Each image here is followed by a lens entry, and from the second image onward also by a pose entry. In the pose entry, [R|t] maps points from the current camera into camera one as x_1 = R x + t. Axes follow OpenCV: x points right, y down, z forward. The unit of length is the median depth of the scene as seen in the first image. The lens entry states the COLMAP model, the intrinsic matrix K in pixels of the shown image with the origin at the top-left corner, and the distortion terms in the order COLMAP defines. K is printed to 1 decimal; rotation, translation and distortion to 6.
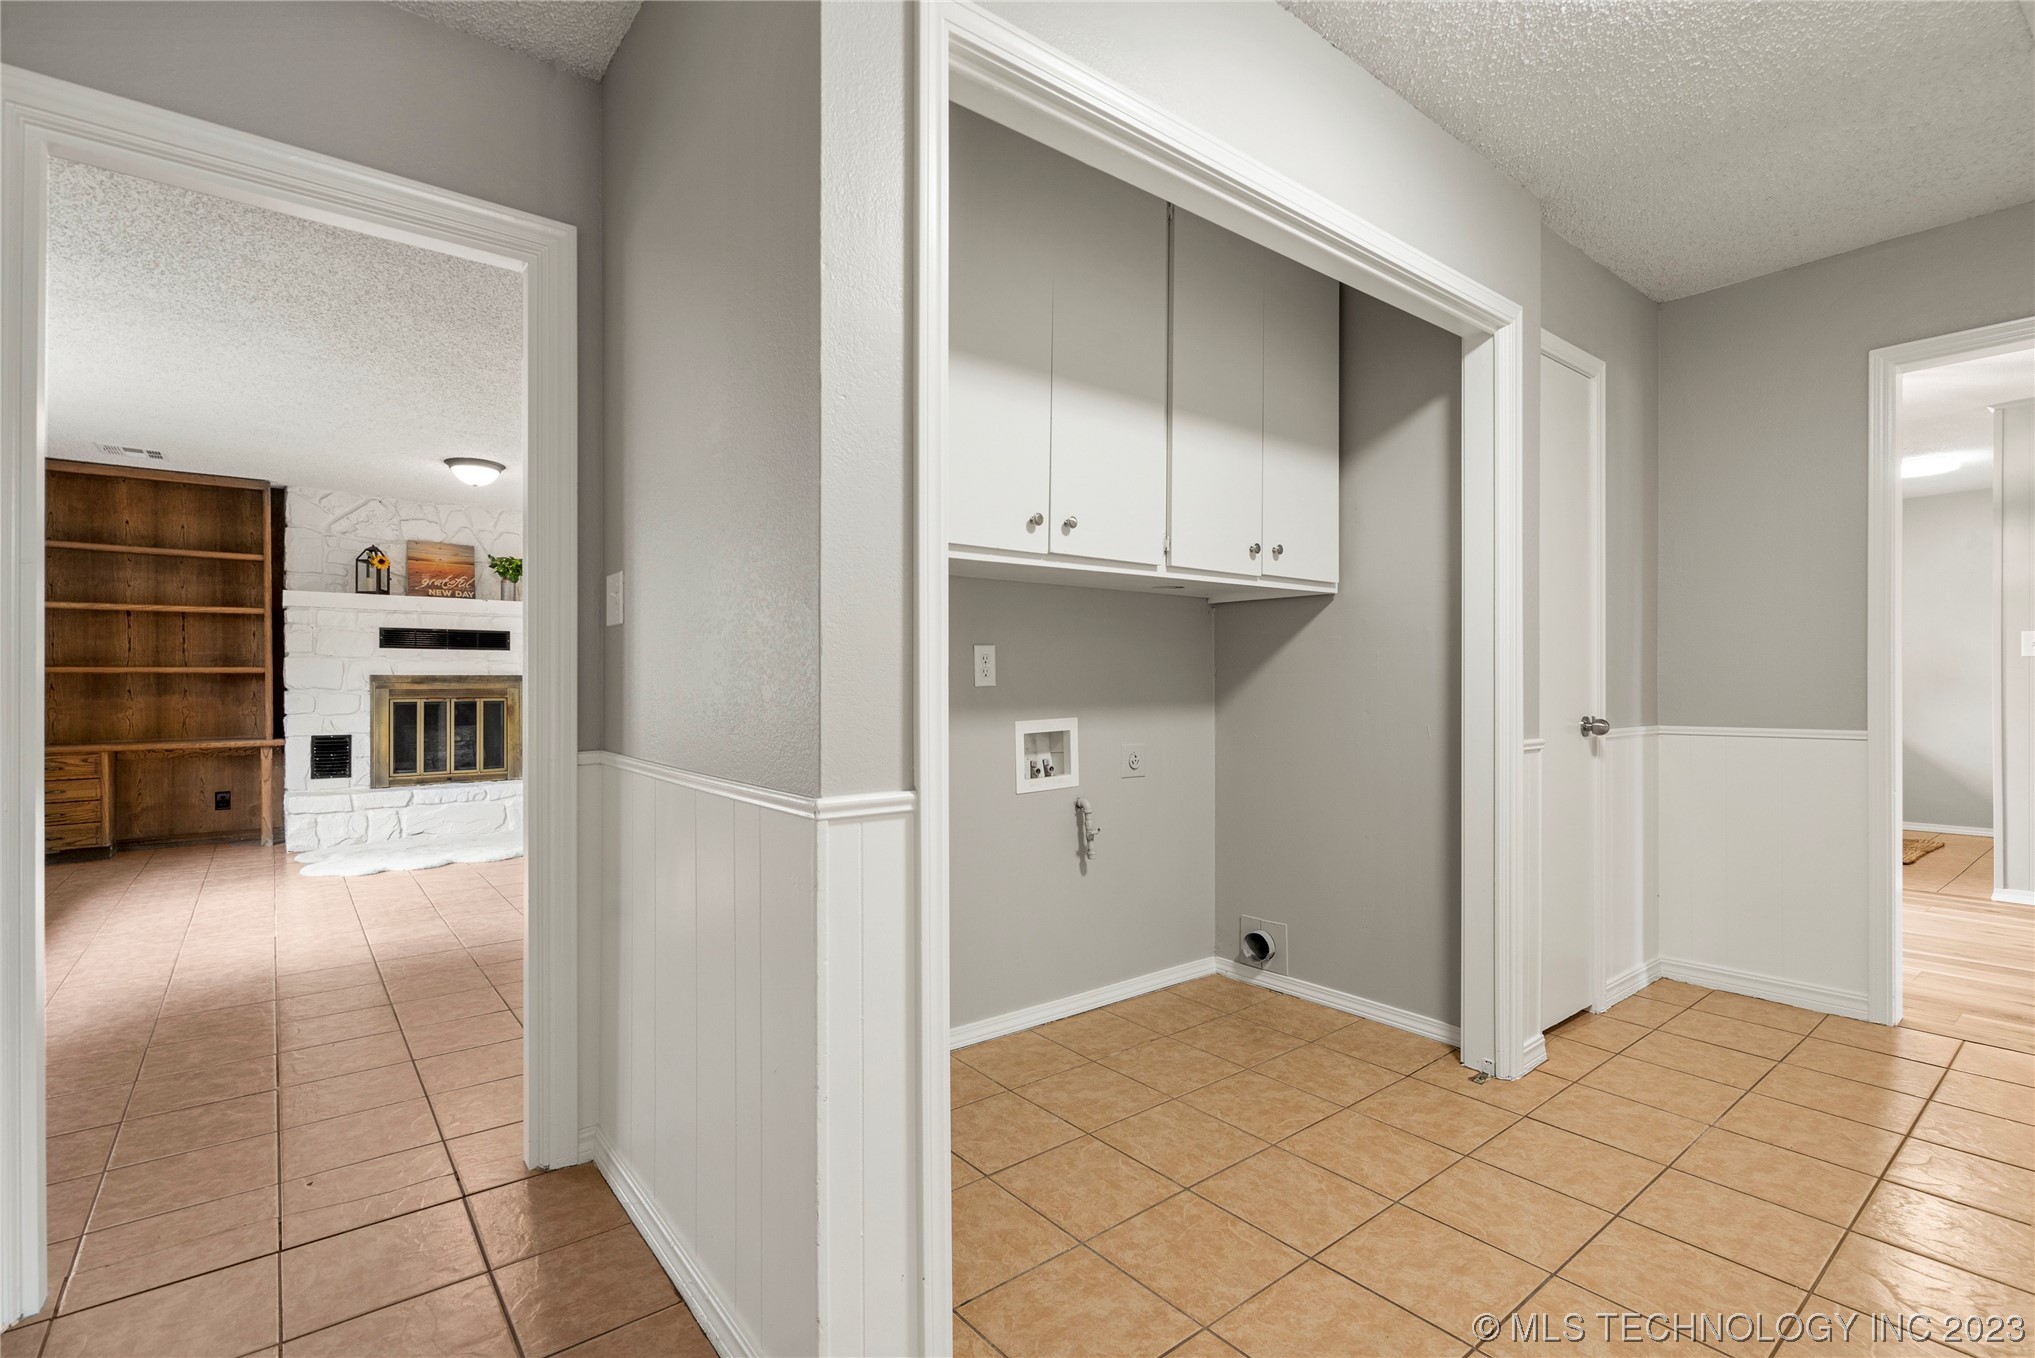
lens RADIAL K [[939.1, 0, 1009.7], [0, 939.1, 683.6], [0, 0, 1]] dist [-0.006163, 0.002959]
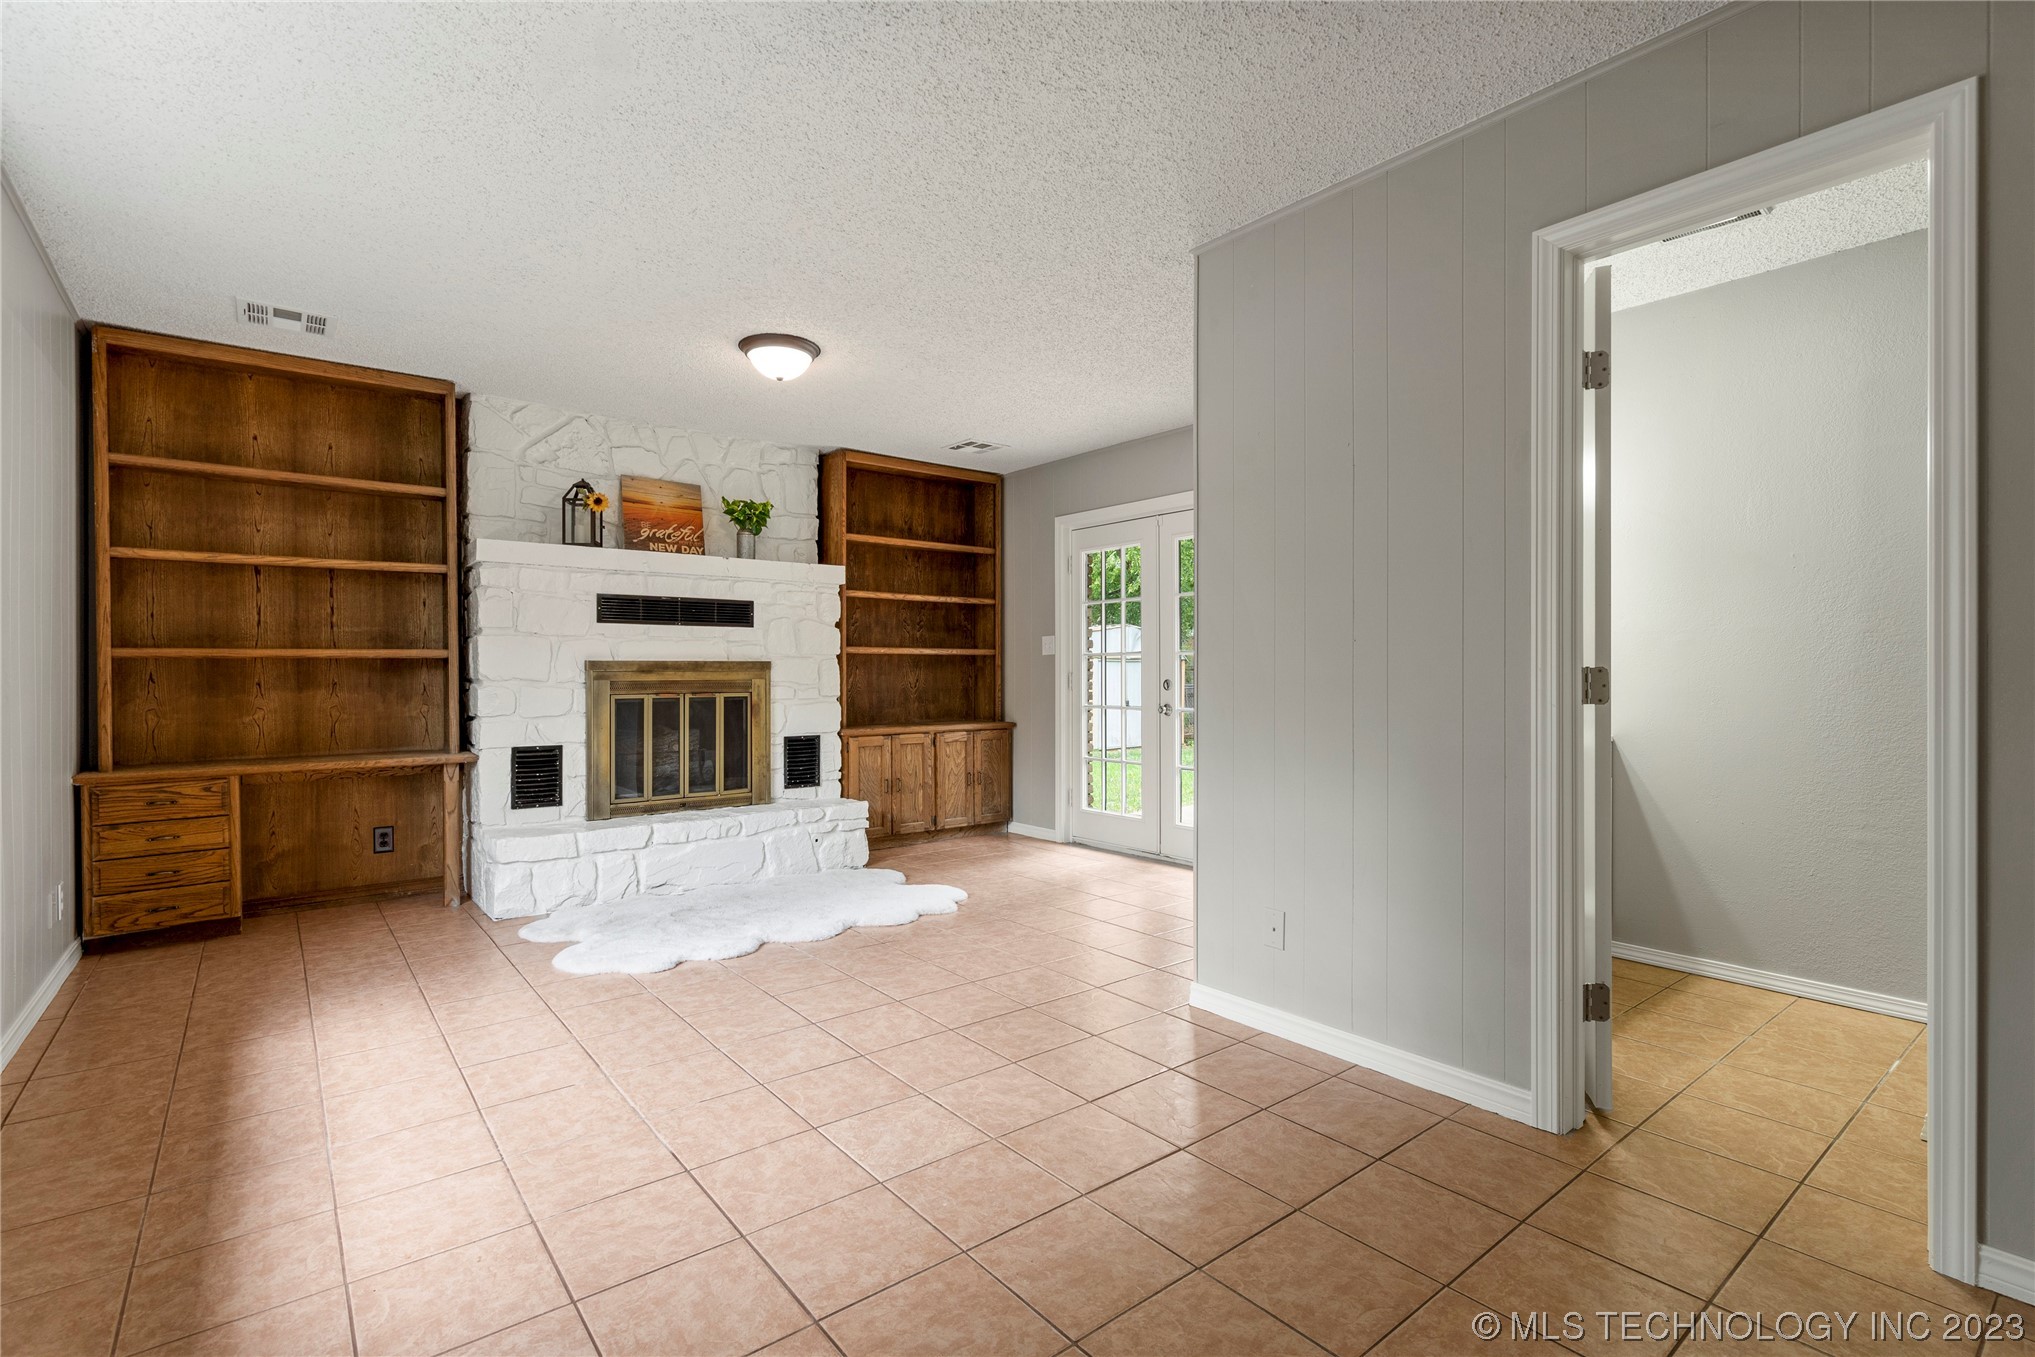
lens RADIAL K [[939.1, 0, 1006.9], [0, 939.1, 674.1], [0, 0, 1]] dist [-0.006163, 0.002959]
pose [[0.999996, -0.001038, 0.002488, -0.375084], [0.001033, 0.999998, 0.001956, -0.000019], [-0.002490, -0.001953, 0.999995, 0.297117]]
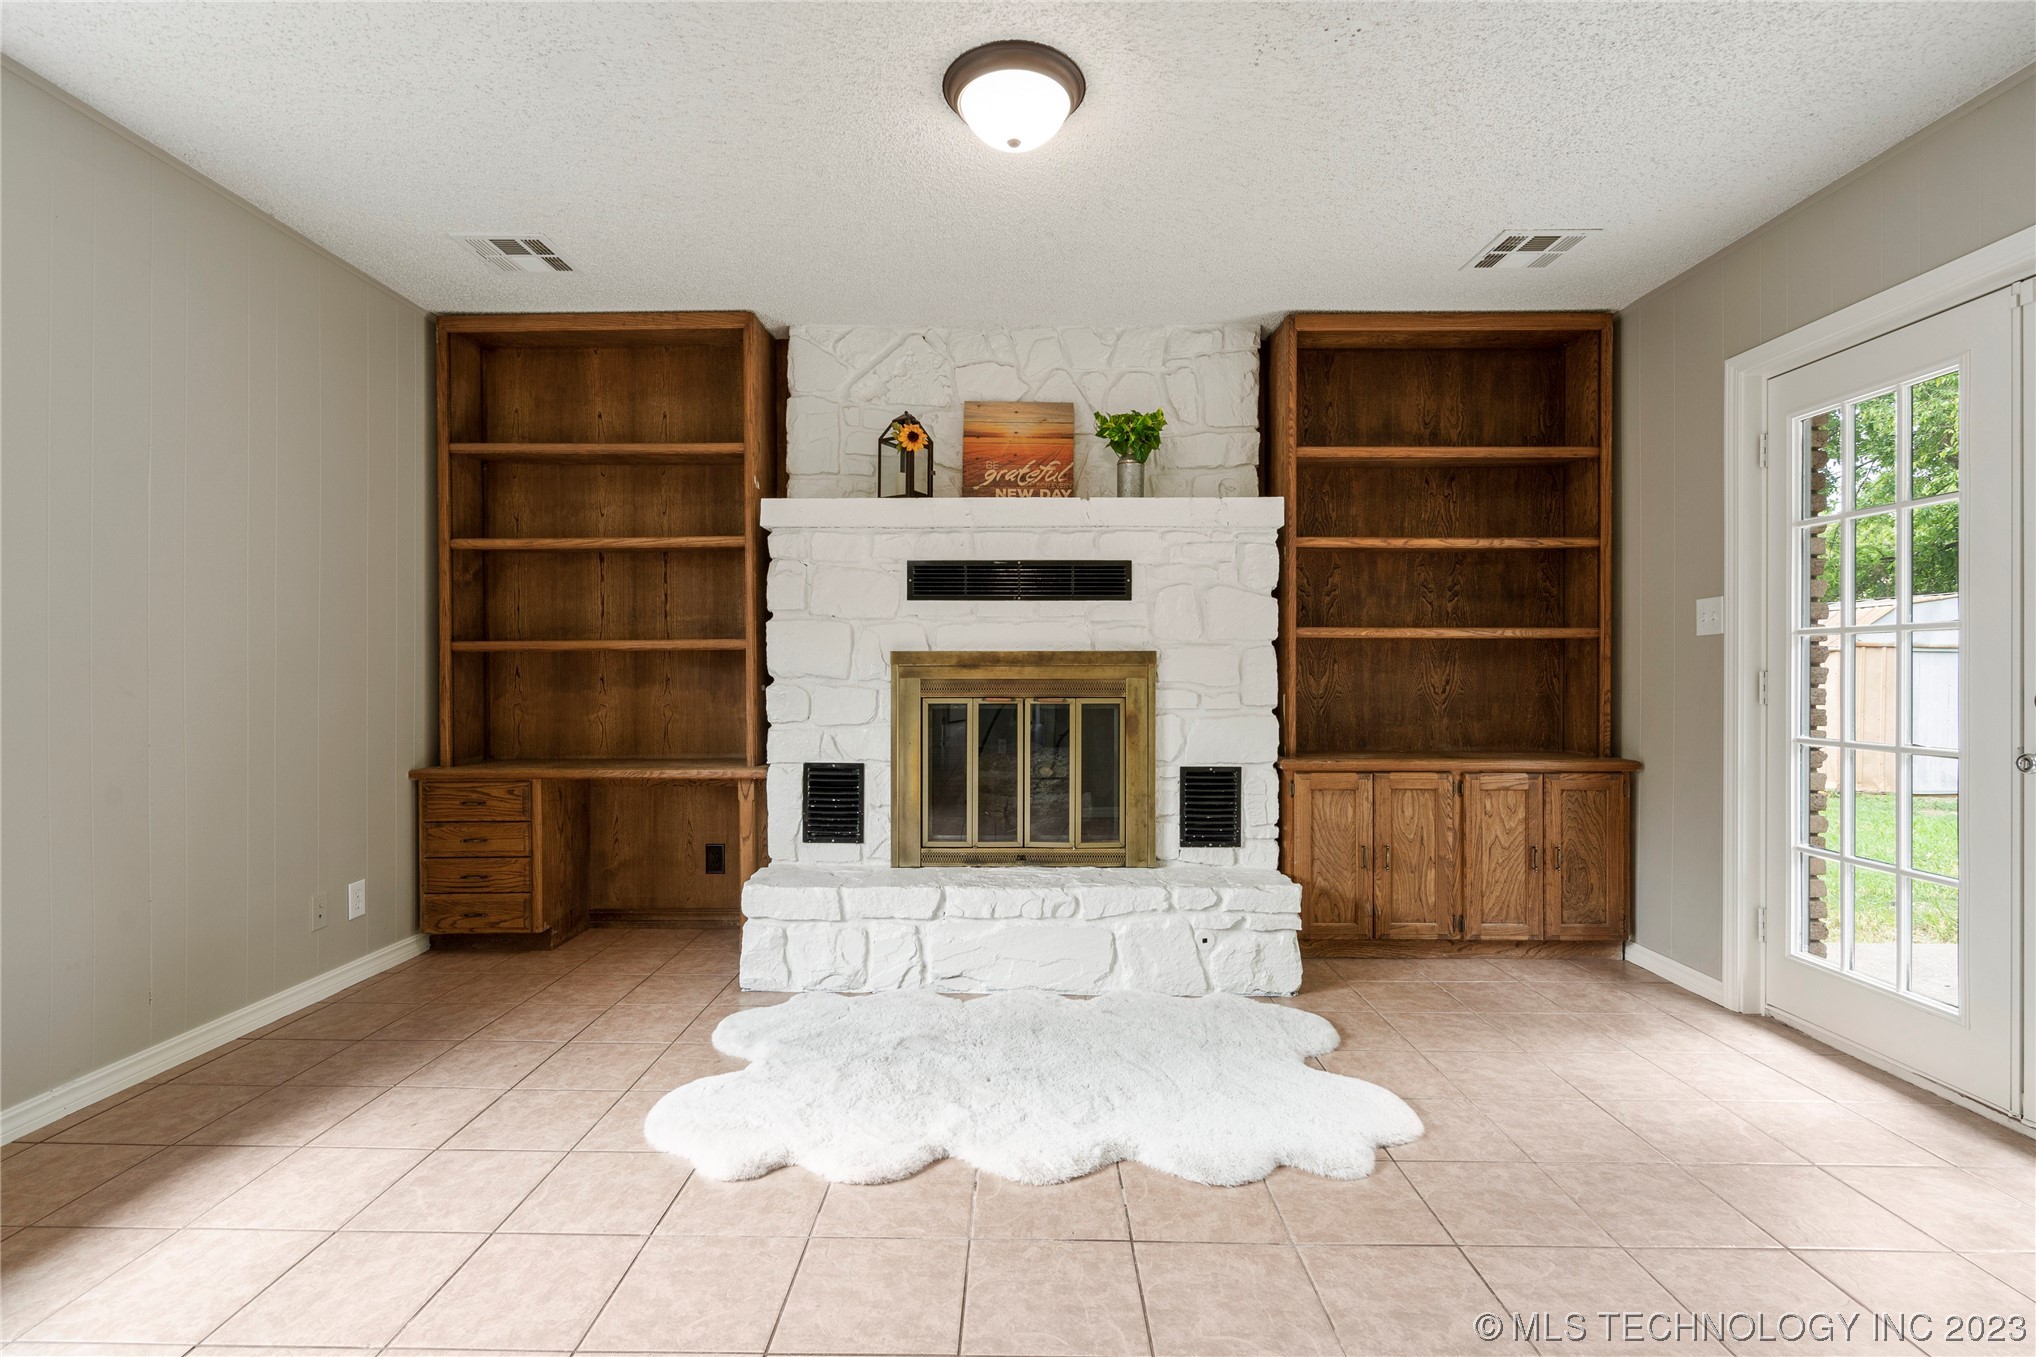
lens RADIAL K [[939.5, 0, 1006.2], [0, 939.5, 672.0], [0, 0, 1]] dist [-0.006163, 0.002959]
pose [[0.773935, 0.004100, -0.633252, -0.304786], [-0.001511, 0.999988, 0.004627, -0.000194], [0.633263, -0.002624, 0.773932, 0.646072]]
